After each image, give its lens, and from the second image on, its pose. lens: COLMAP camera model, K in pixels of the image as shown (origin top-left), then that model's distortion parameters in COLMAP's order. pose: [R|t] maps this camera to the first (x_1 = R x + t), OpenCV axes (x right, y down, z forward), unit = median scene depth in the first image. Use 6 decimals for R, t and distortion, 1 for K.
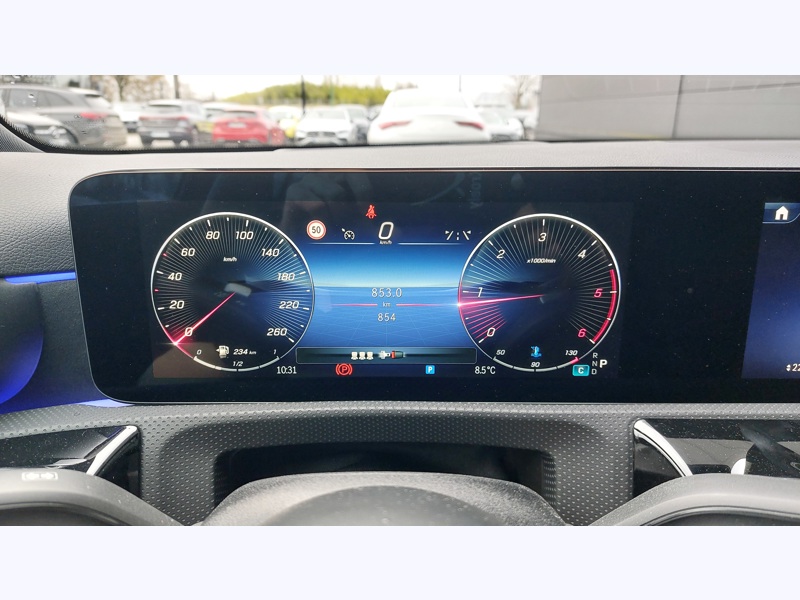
lens RADIAL K [[582.6, 0, 400.1], [0, 582.6, 295.1], [0, 0, 1]] dist [0.062221, -0.046230]
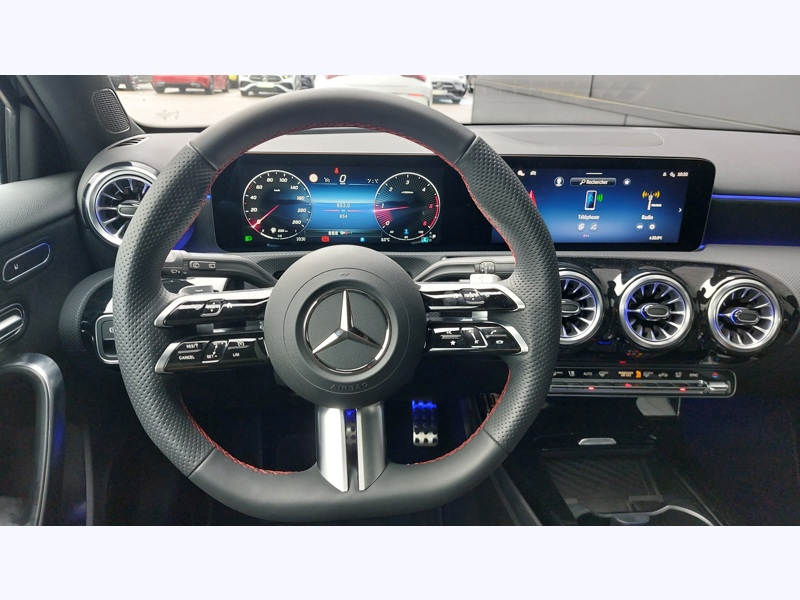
lens RADIAL K [[582.6, 0, 396.0], [0, 582.6, 304.4], [0, 0, 1]] dist [0.062221, -0.046230]
pose [[0.996565, -0.006954, 0.082516, -0.008480], [-0.001123, 0.995240, 0.097445, 0.165427], [-0.082801, -0.097203, 0.991814, -1.423638]]
